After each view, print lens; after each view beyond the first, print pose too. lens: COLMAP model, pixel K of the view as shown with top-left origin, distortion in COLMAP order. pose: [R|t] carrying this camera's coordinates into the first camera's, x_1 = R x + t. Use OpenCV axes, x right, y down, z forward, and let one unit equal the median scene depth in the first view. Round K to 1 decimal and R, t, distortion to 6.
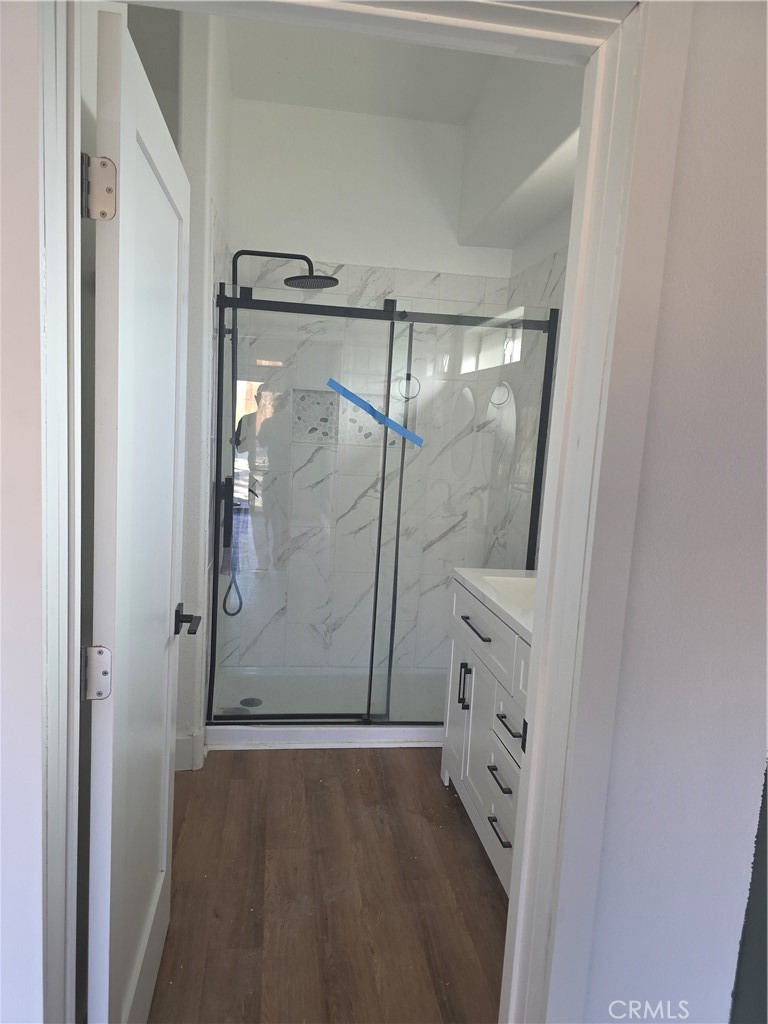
lens RADIAL K [[696.4, 0, 384.0], [0, 696.4, 512.0], [0, 0, 1]] dist [0.055690, -0.004258]
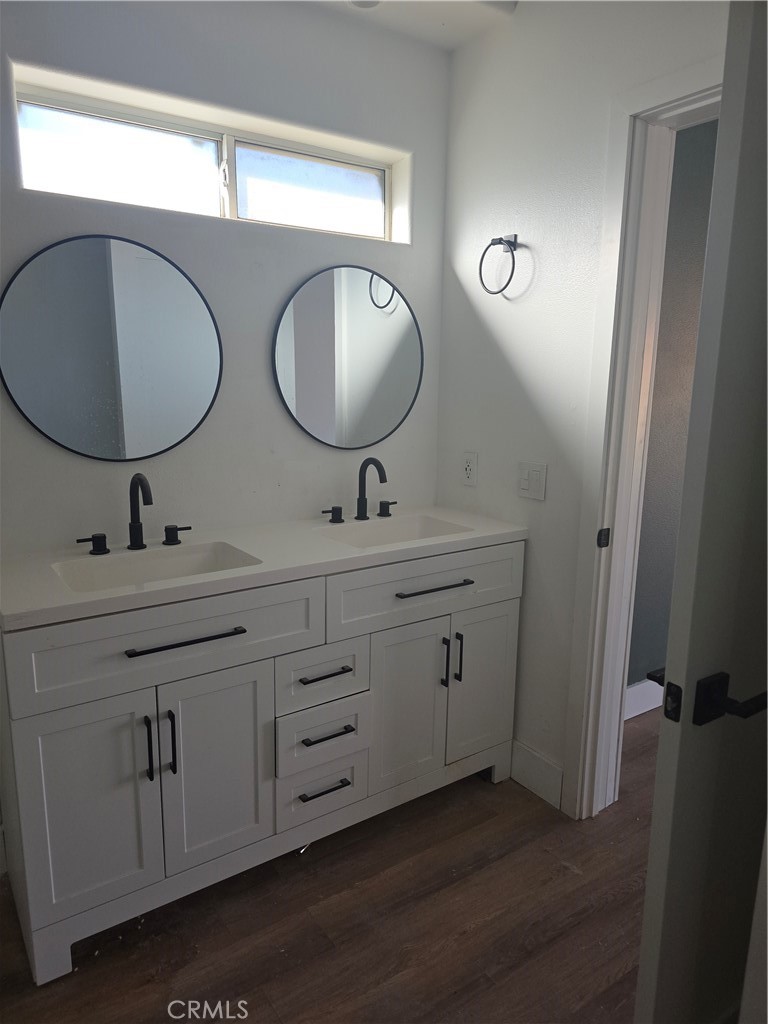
lens RADIAL K [[696.4, 0, 384.0], [0, 696.4, 512.0], [0, 0, 1]] dist [0.055690, -0.004258]
pose [[-0.428754, -0.253432, 0.867146, -0.328241], [0.075172, 0.946510, 0.313795, -0.095818], [-0.900288, 0.199726, -0.386769, 0.704234]]
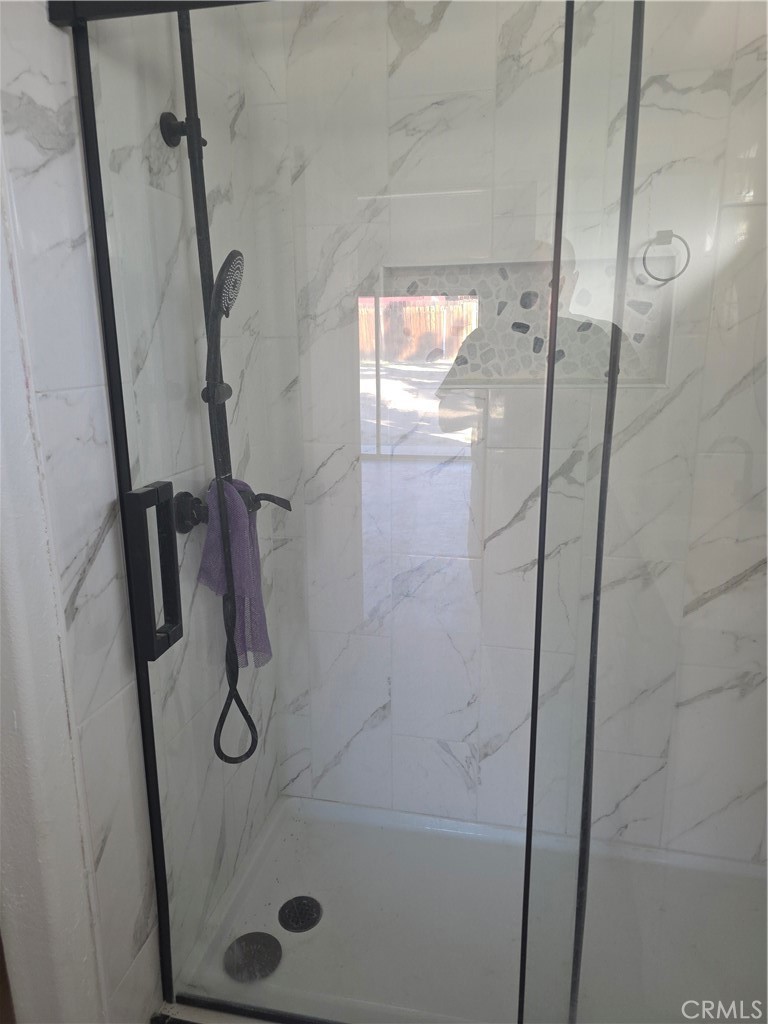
lens RADIAL K [[696.7, 0, 378.6], [0, 696.7, 497.1], [0, 0, 1]] dist [0.068085, -0.085717]
pose [[0.929923, 0.016281, -0.367394, 0.040283], [0.020315, 0.995220, 0.095523, -0.066937], [0.367193, -0.096293, 0.925147, 0.536403]]
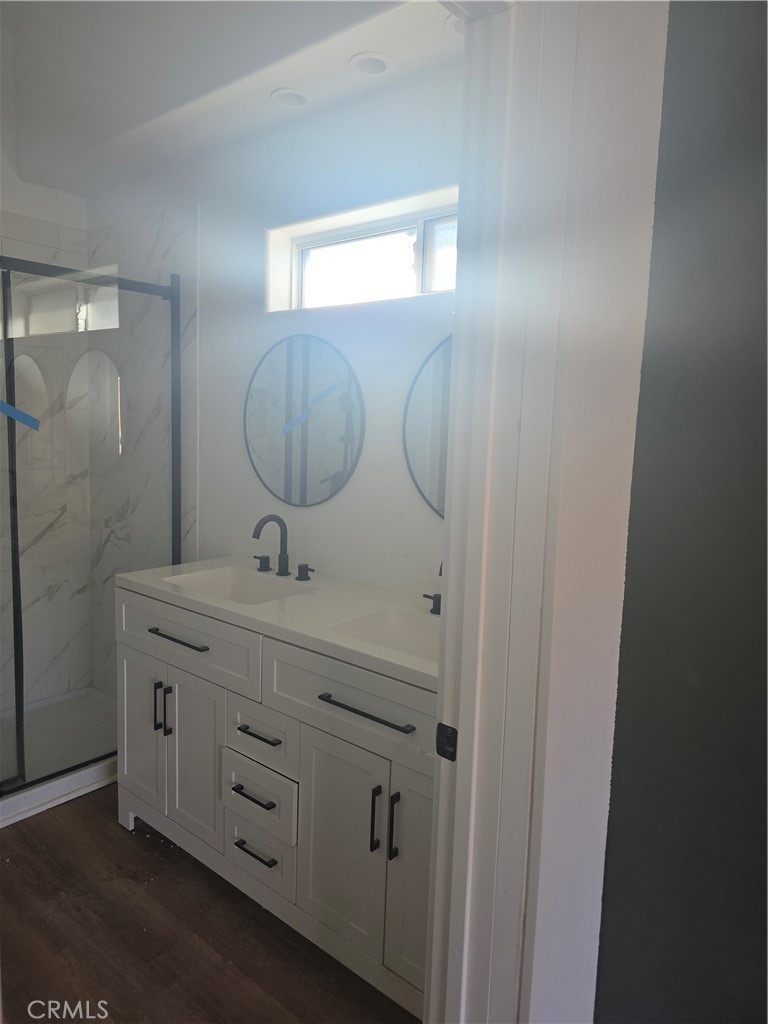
lens RADIAL K [[679.7, 0, 384.0], [0, 679.7, 512.0], [0, 0, 1]] dist [0.014554, -0.001466]
pose [[0.749704, -0.119071, 0.650973, -0.131990], [0.096733, 0.992832, 0.070197, -0.013091], [-0.654665, 0.010344, 0.755848, 0.136181]]
